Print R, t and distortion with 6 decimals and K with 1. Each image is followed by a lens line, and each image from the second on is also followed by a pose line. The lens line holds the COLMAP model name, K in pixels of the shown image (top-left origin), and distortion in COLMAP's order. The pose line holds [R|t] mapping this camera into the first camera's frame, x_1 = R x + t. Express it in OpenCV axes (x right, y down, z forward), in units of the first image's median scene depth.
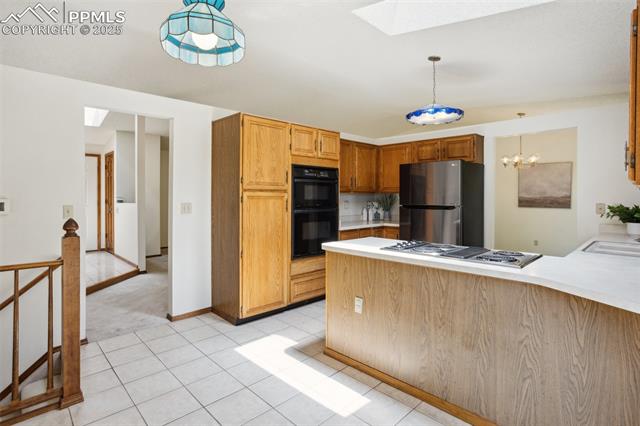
lens RADIAL K [[331.0, 0, 321.7], [0, 331.0, 199.4], [0, 0, 1]] dist [-0.000983, 0.031801]
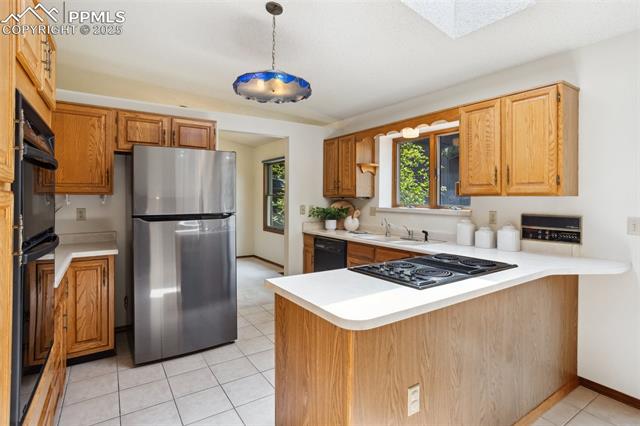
lens RADIAL K [[331.0, 0, 321.7], [0, 331.0, 199.4], [0, 0, 1]] dist [-0.000983, 0.031801]
pose [[0.193184, -0.035724, 0.980512, -0.268954], [0.013234, 0.999341, 0.033802, -0.031315], [-0.981073, 0.006446, 0.193529, 0.582011]]
